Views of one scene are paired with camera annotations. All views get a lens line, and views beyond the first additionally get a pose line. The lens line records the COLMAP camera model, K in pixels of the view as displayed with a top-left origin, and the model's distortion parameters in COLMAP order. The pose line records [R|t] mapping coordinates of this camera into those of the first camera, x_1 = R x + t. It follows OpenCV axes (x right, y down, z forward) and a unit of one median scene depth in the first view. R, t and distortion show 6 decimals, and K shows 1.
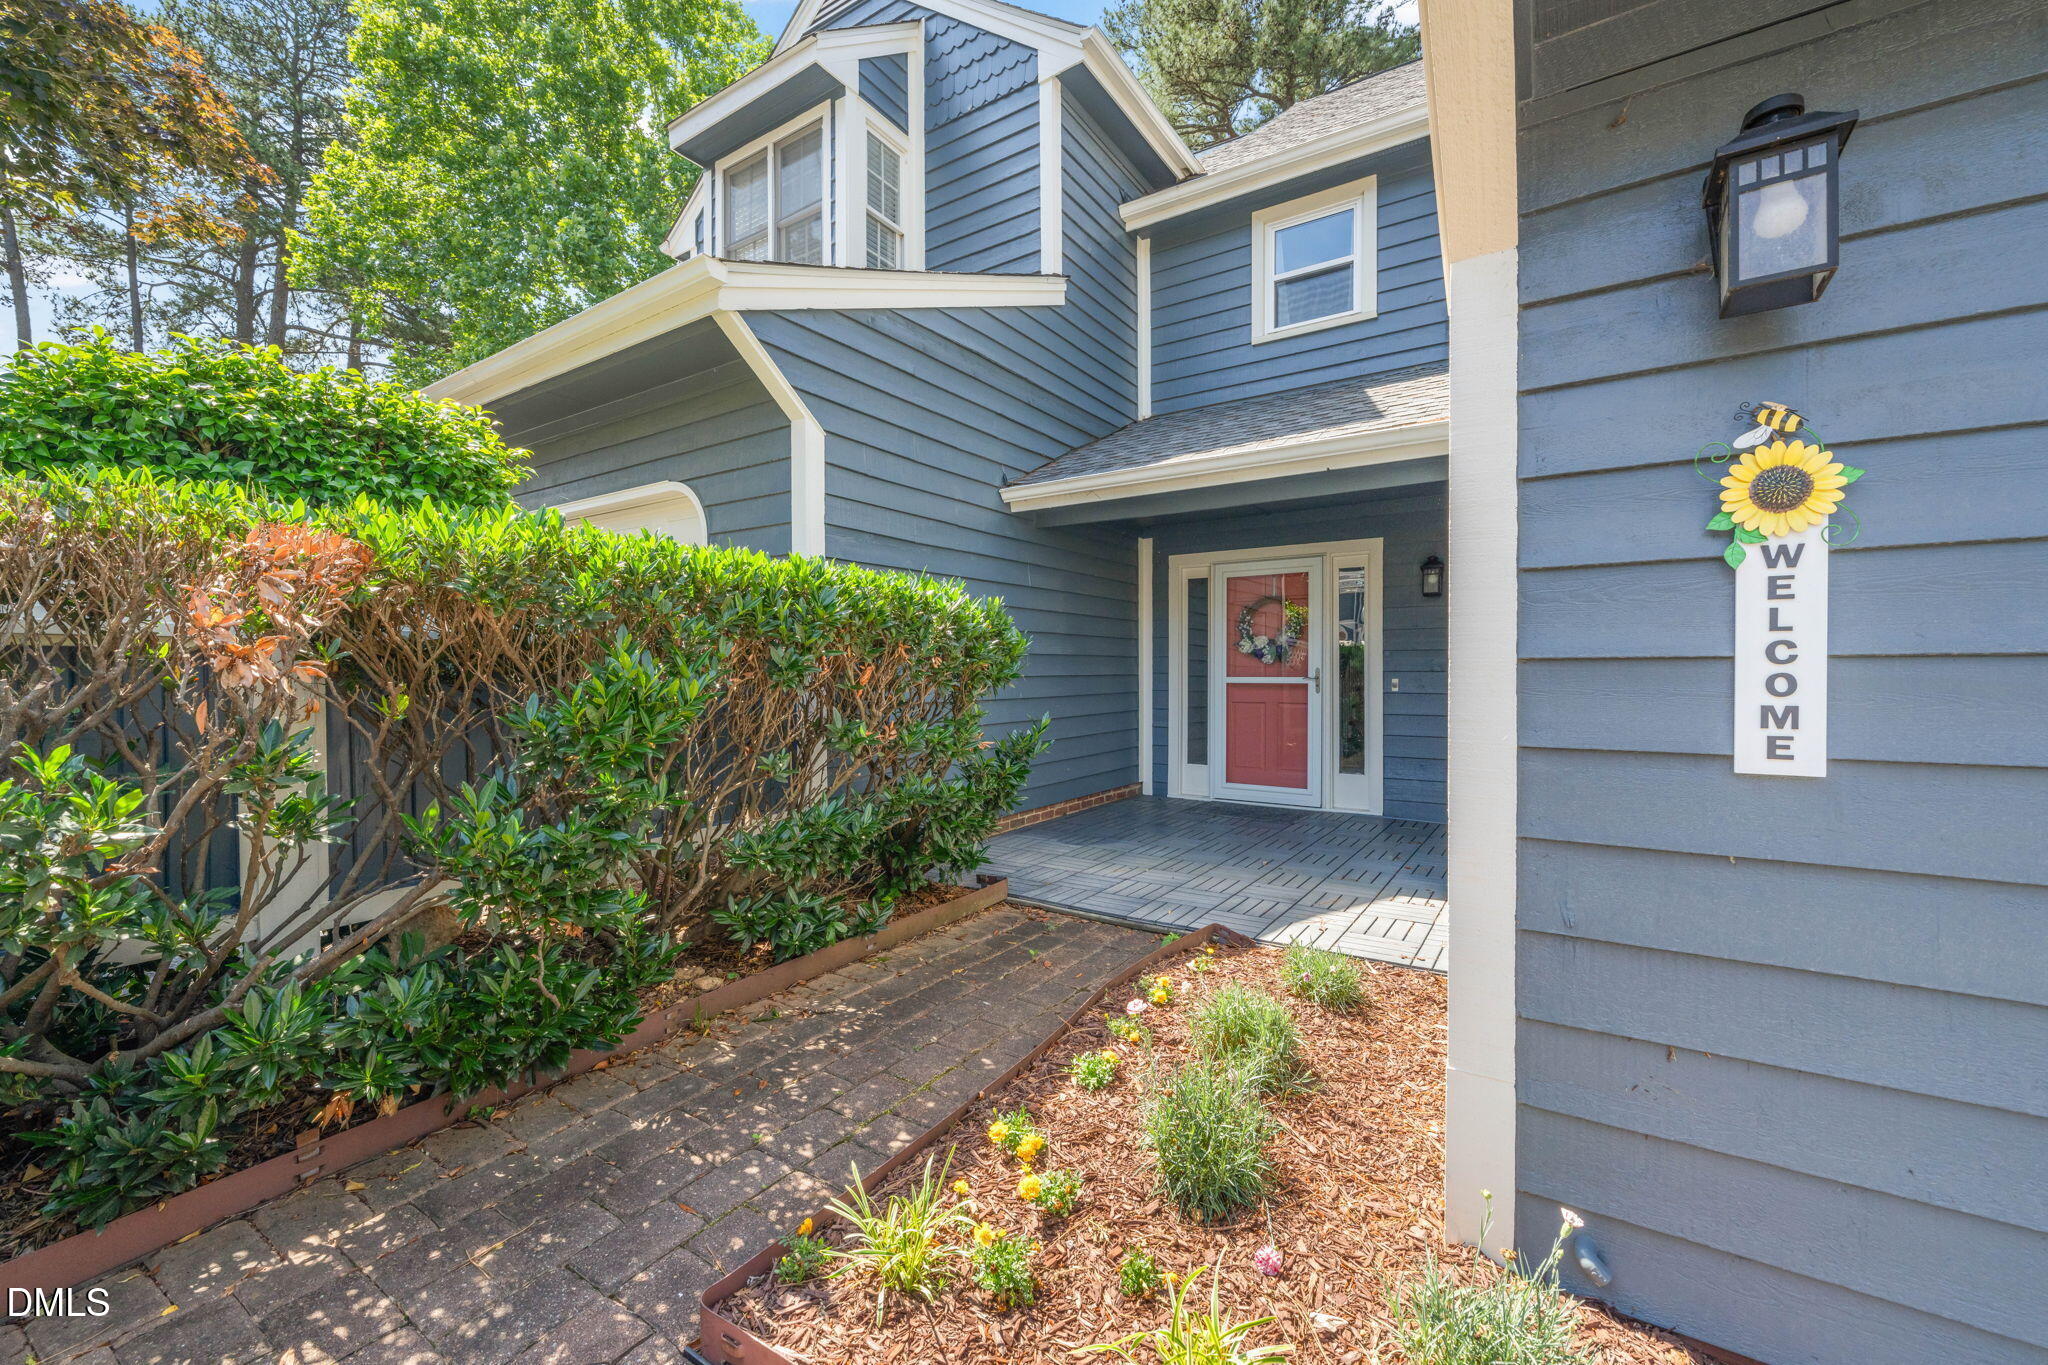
lens RADIAL K [[805.3, 0, 1033.0], [0, 805.3, 687.3], [0, 0, 1]] dist [-0.002685, -0.000039]
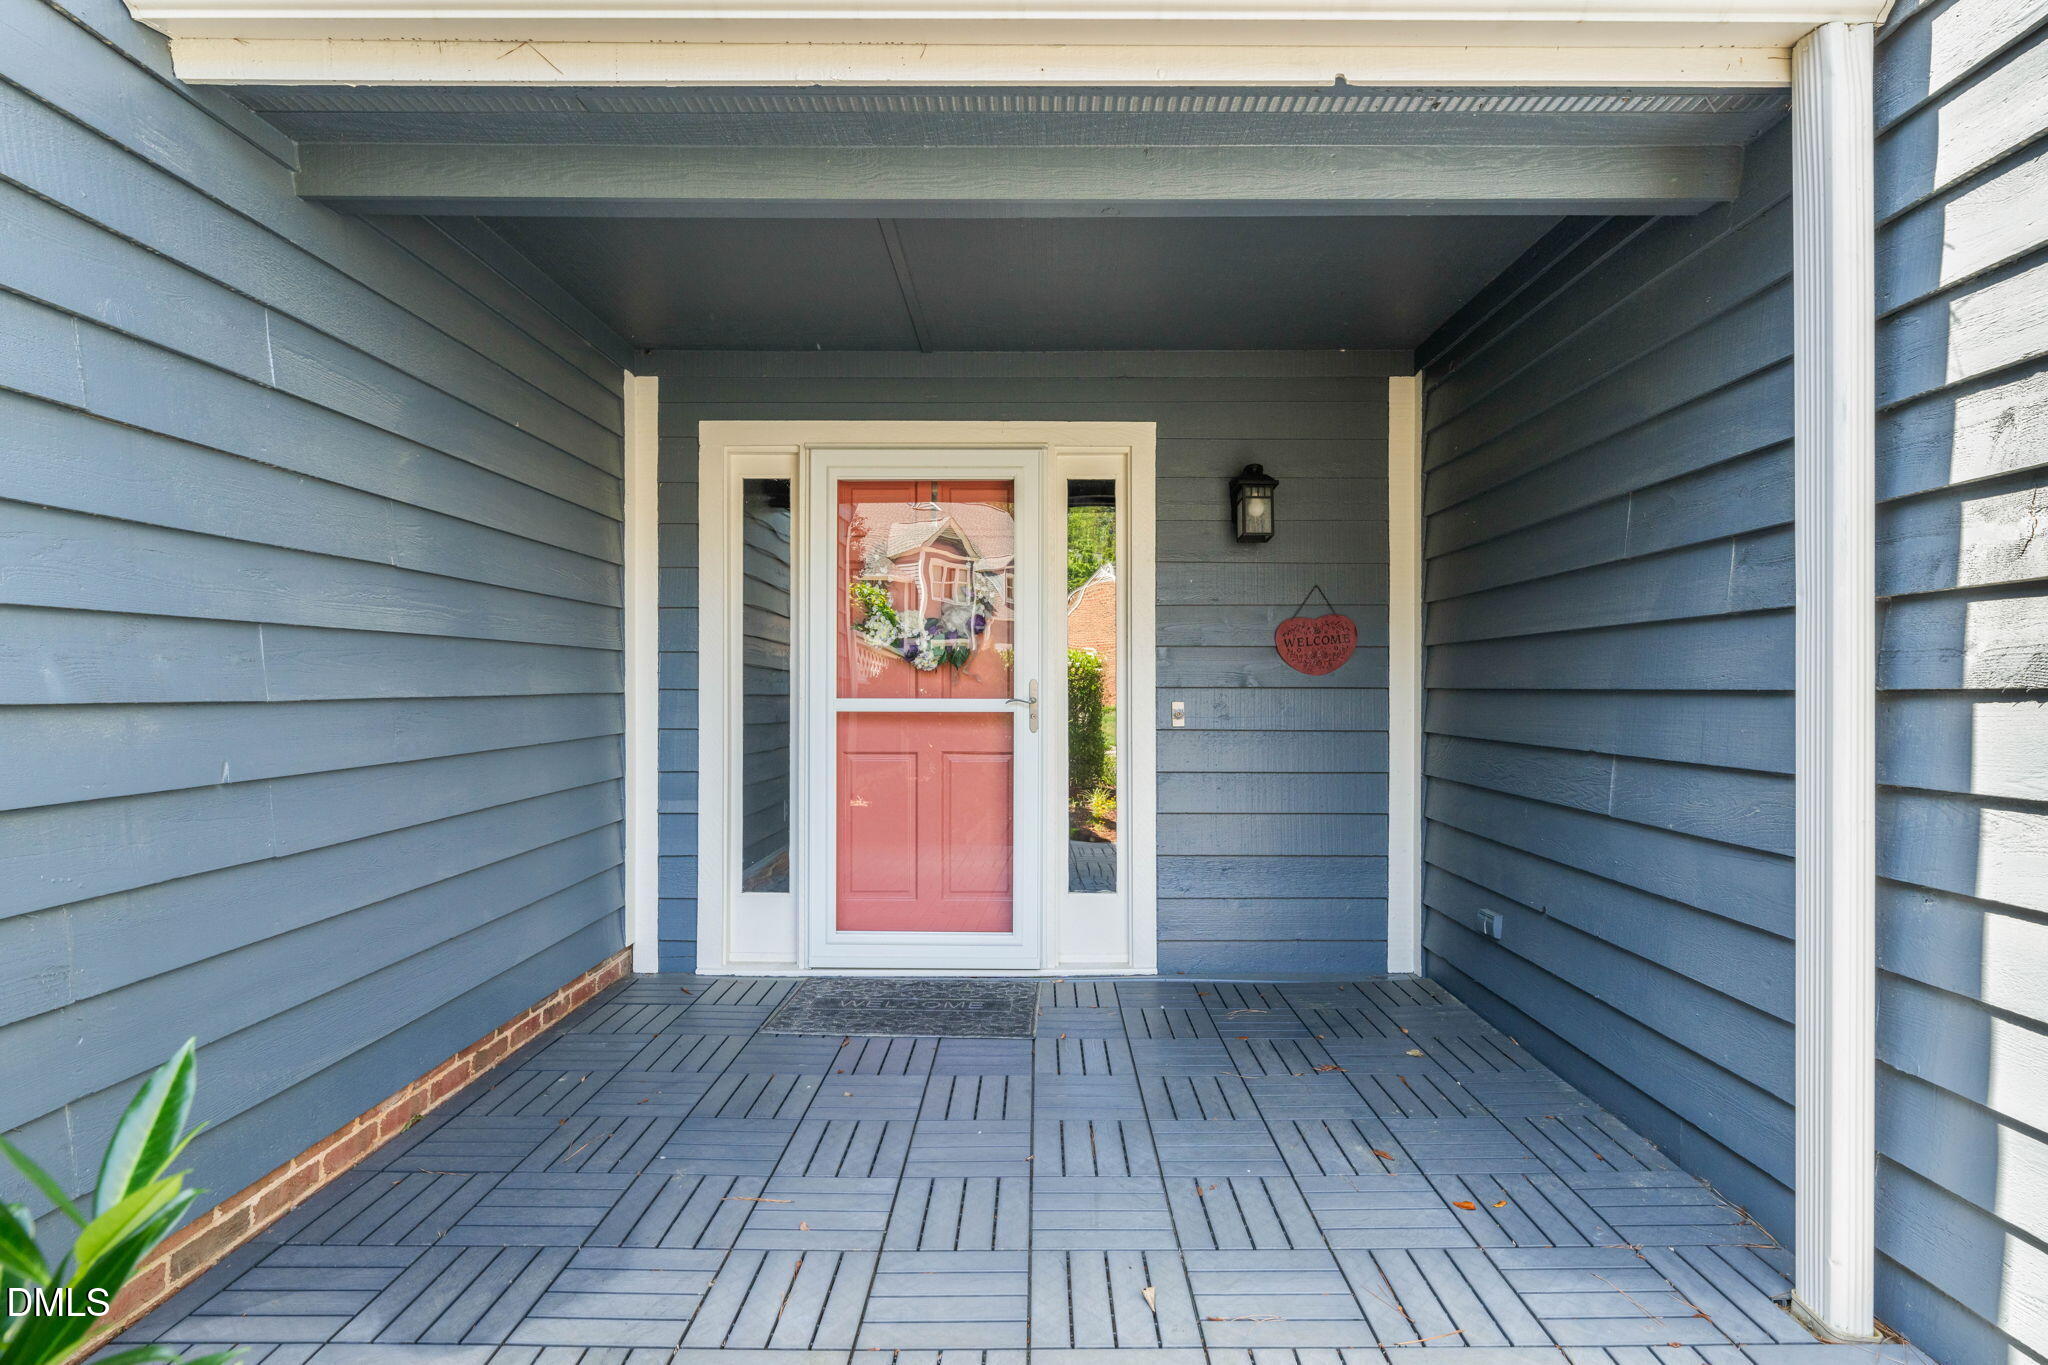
lens RADIAL K [[996.7, 0, 1024.0], [0, 996.7, 682.5], [0, 0, 1]] dist [-0.000258, 0.000069]
pose [[0.837529, 0.003507, 0.546381, 0.023525], [0.007011, 0.999828, -0.017164, -0.011953], [-0.546348, 0.018206, 0.837361, 0.503540]]
